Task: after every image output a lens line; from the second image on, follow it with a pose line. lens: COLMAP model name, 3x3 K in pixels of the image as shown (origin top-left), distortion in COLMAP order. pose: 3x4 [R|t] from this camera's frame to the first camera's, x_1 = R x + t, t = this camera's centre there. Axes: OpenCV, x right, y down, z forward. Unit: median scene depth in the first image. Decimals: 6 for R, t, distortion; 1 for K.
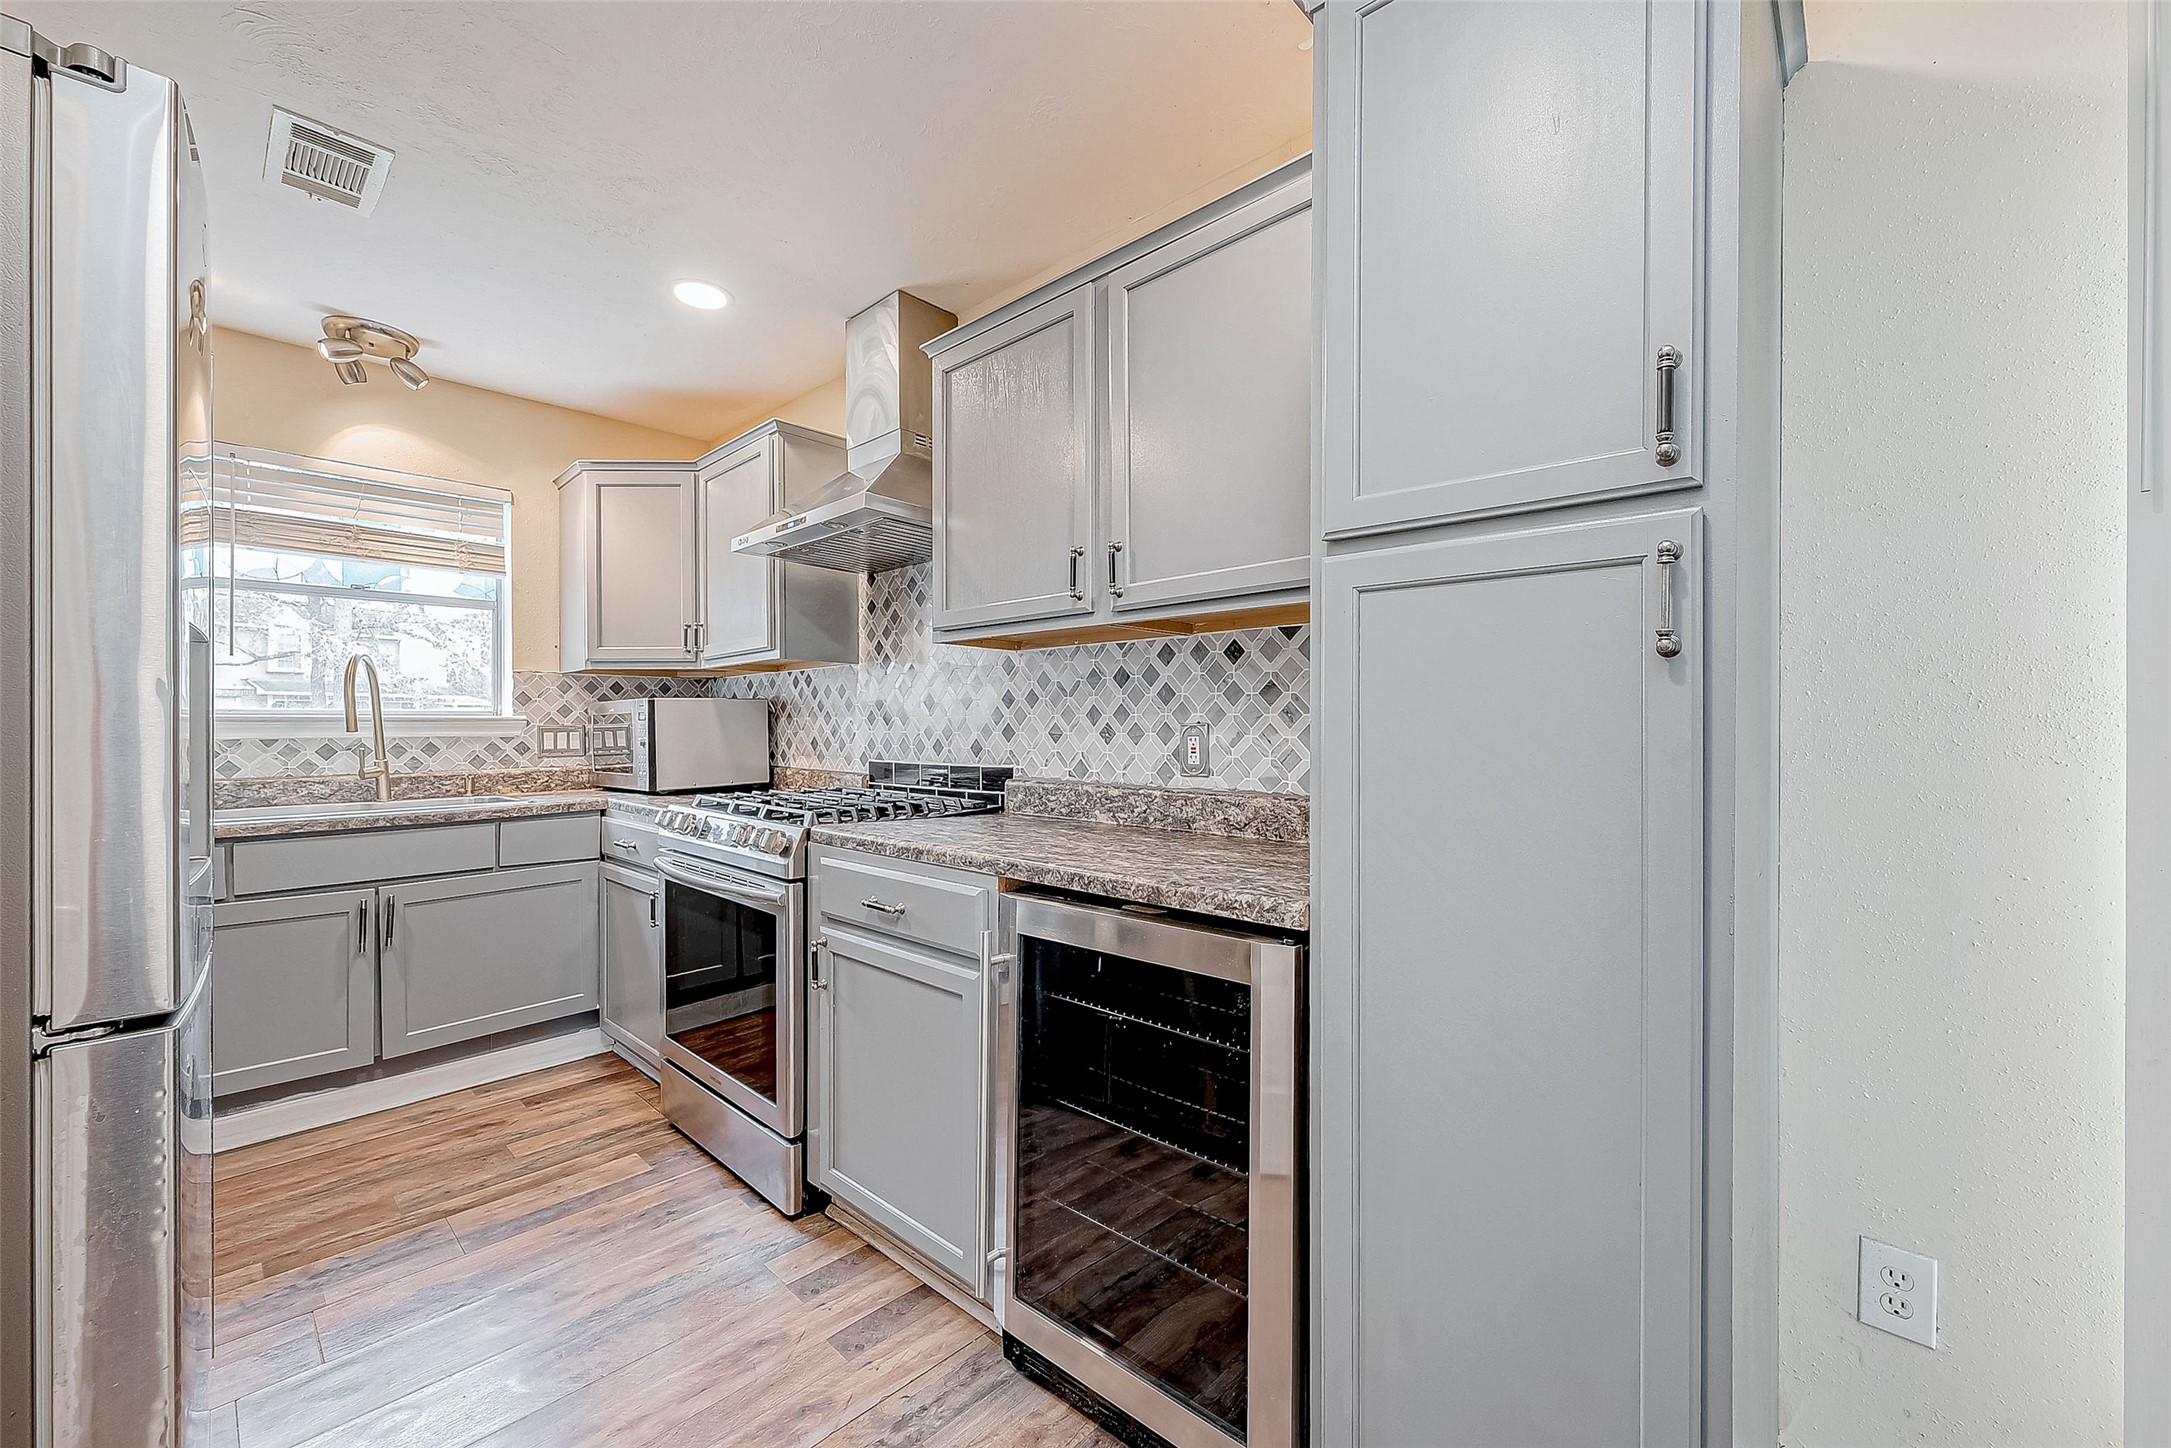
lens RADIAL K [[867.0, 0, 1095.0], [0, 867.0, 727.8], [0, 0, 1]] dist [-0.002880, 0.002014]
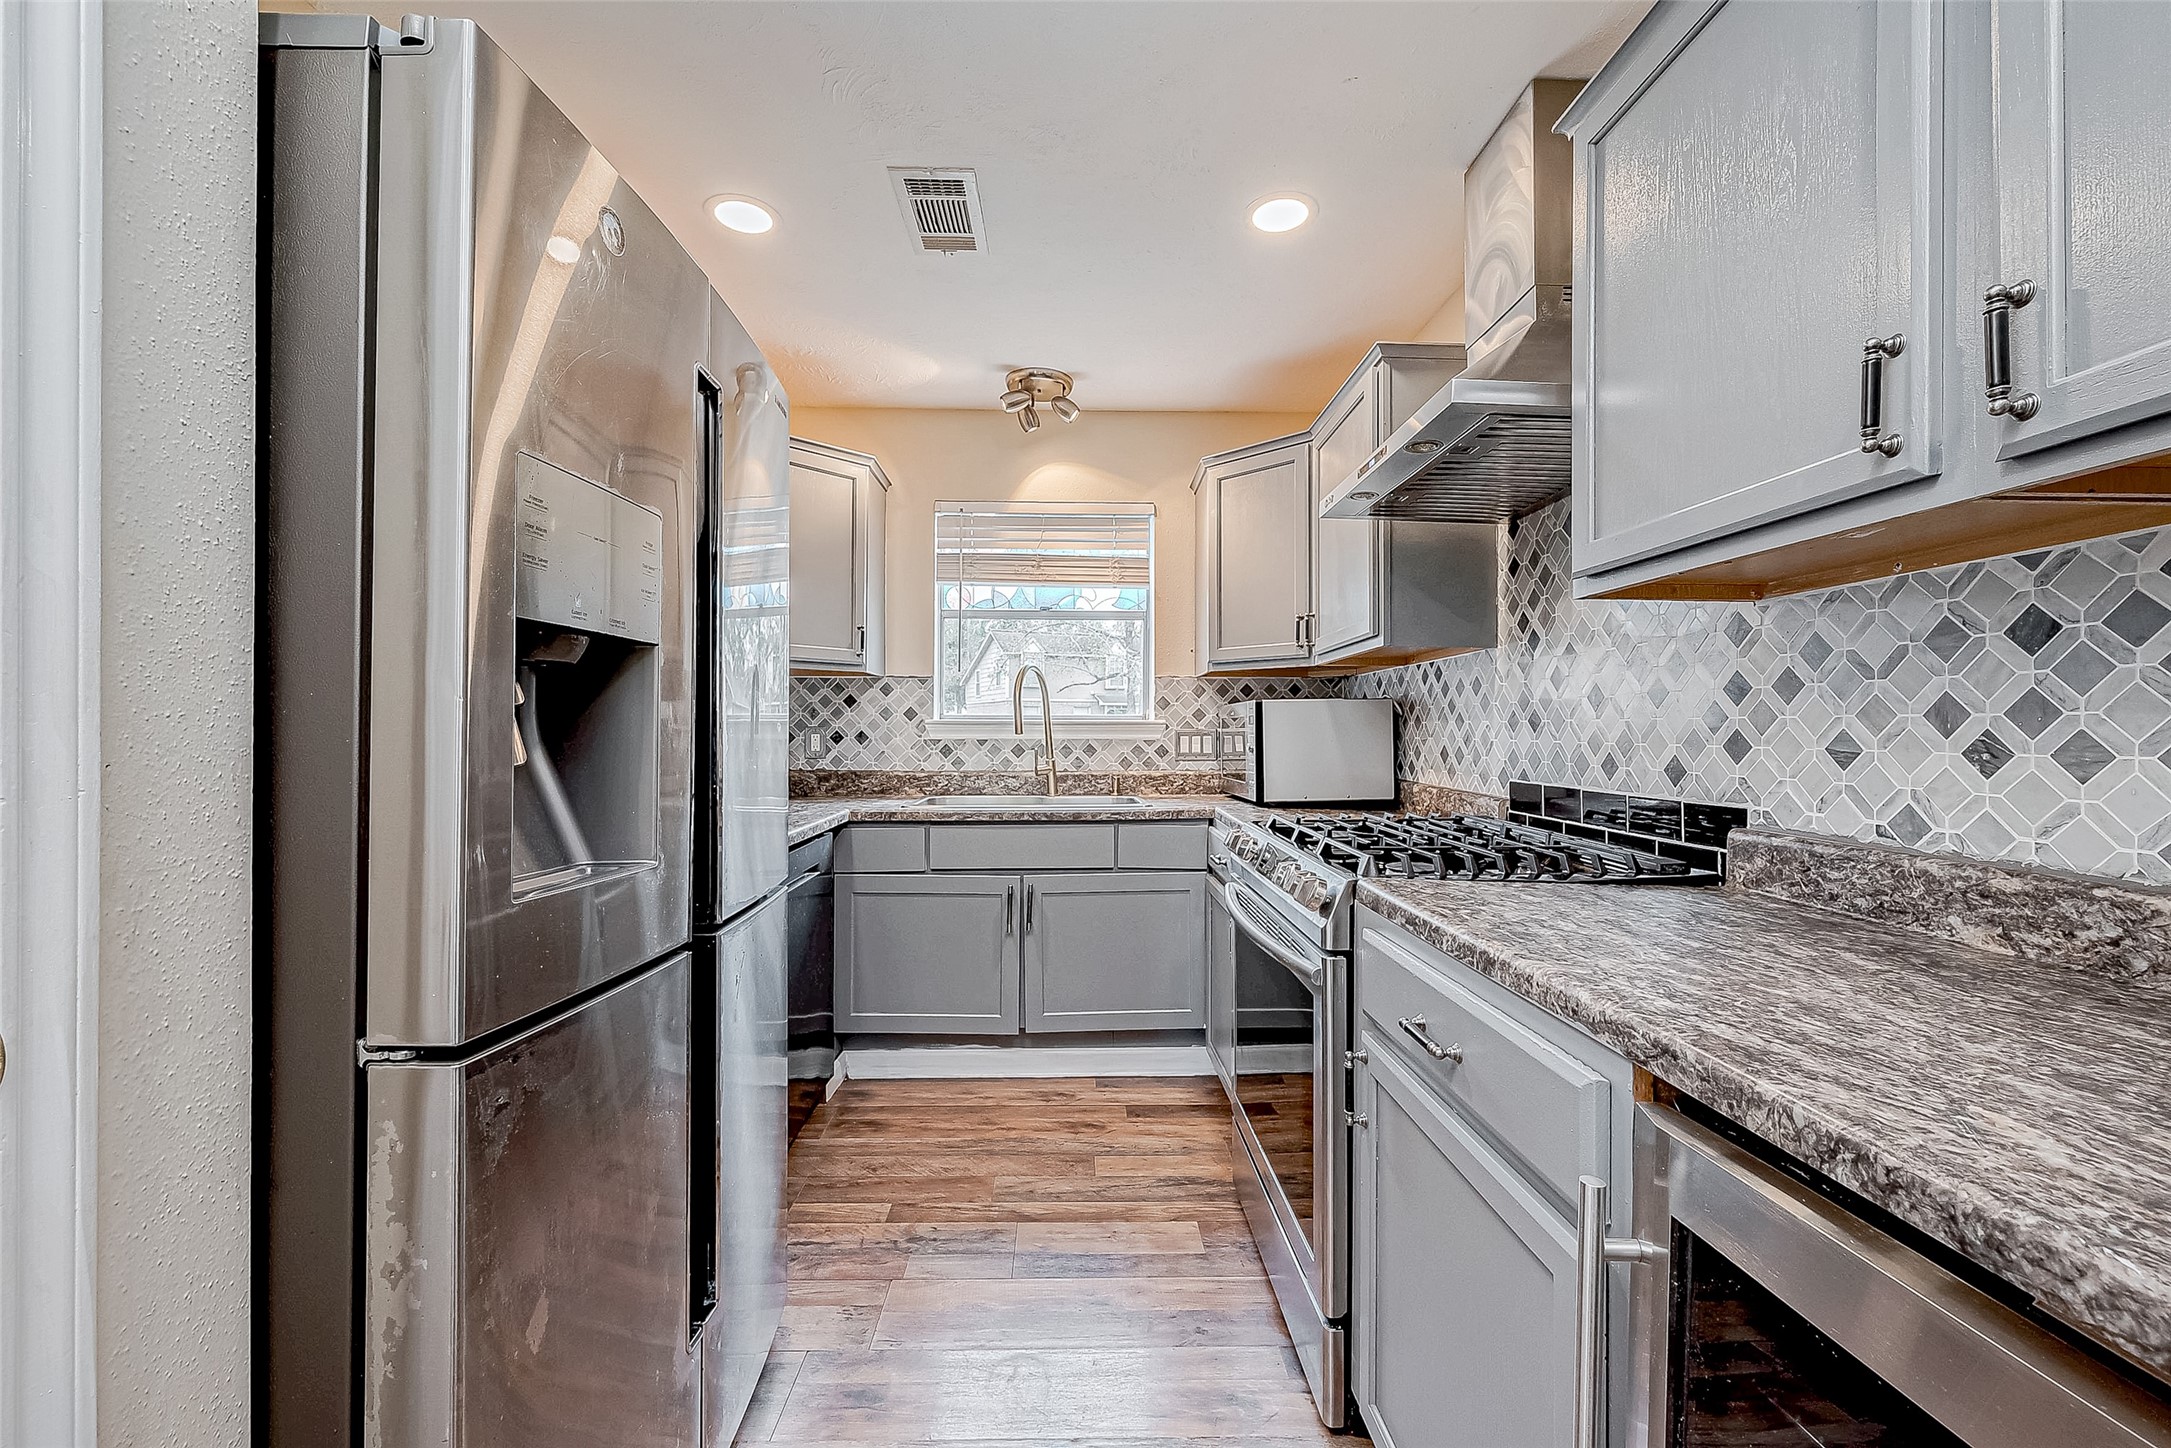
lens RADIAL K [[867.0, 0, 1068.0], [0, 867.0, 726.1], [0, 0, 1]] dist [-0.002880, 0.002014]
pose [[0.689803, 0.002780, -0.723992, 0.009010], [-0.007459, 0.999967, -0.003268, -0.002721], [0.723959, 0.007654, 0.689801, 0.273594]]
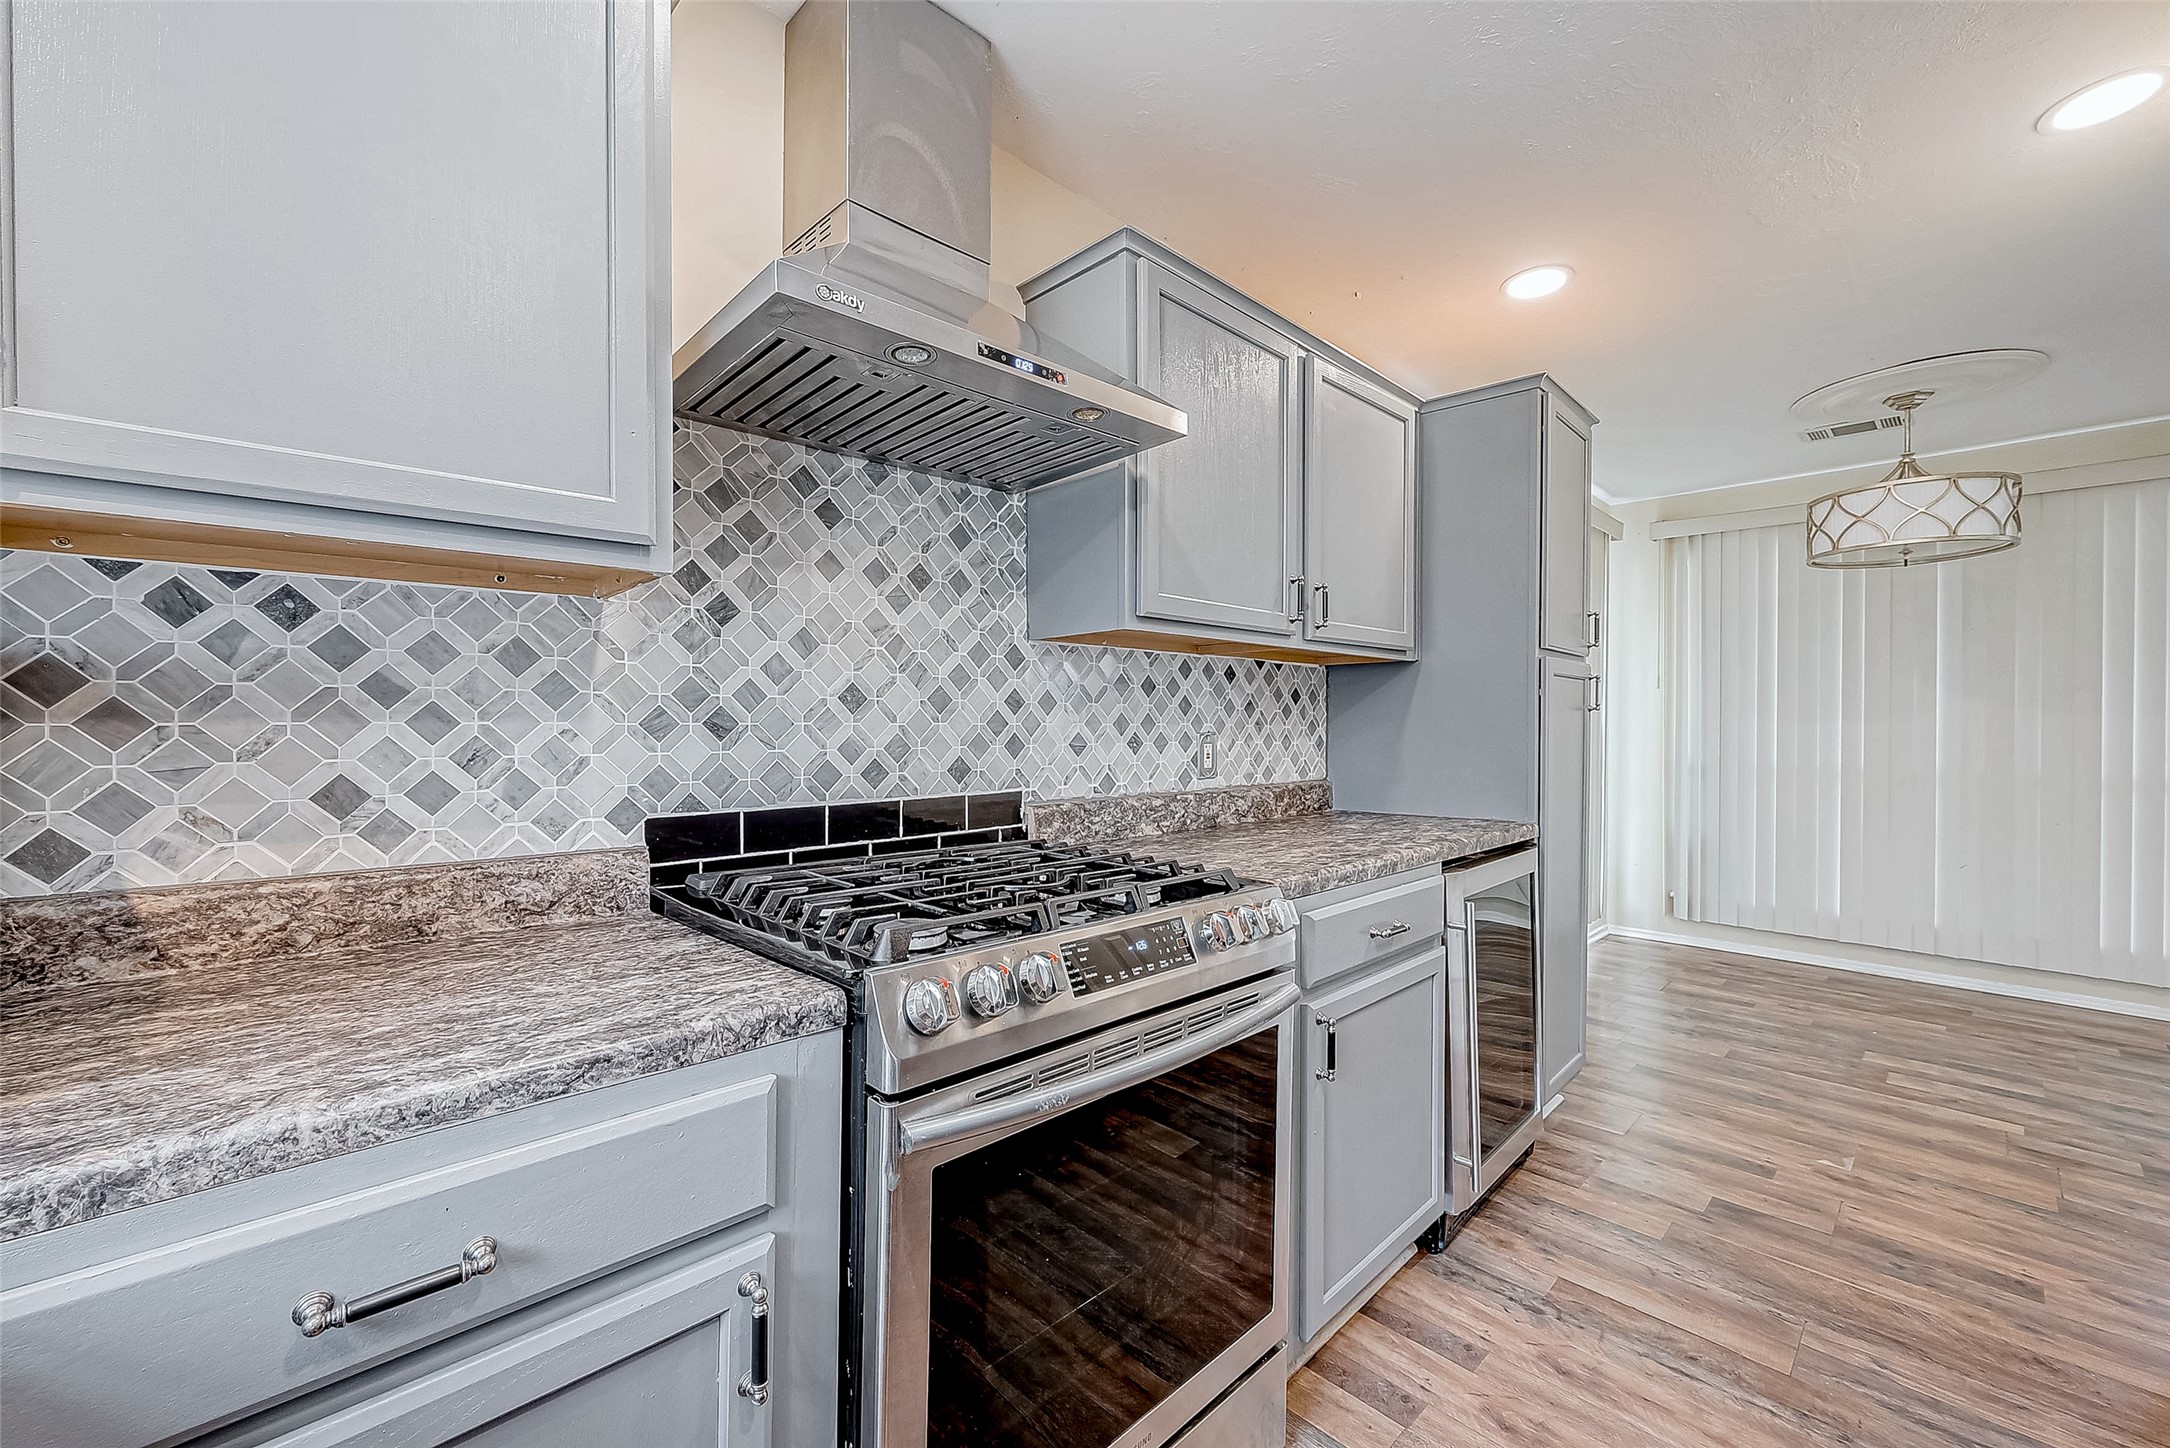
lens RADIAL K [[866.6, 0, 1073.8], [0, 866.6, 708.0], [0, 0, 1]] dist [-0.002880, 0.002014]
pose [[0.047387, 0.012393, 0.998800, -0.818499], [-0.005426, 0.999911, -0.012149, -0.017684], [-0.998862, -0.004844, 0.047450, 0.876066]]
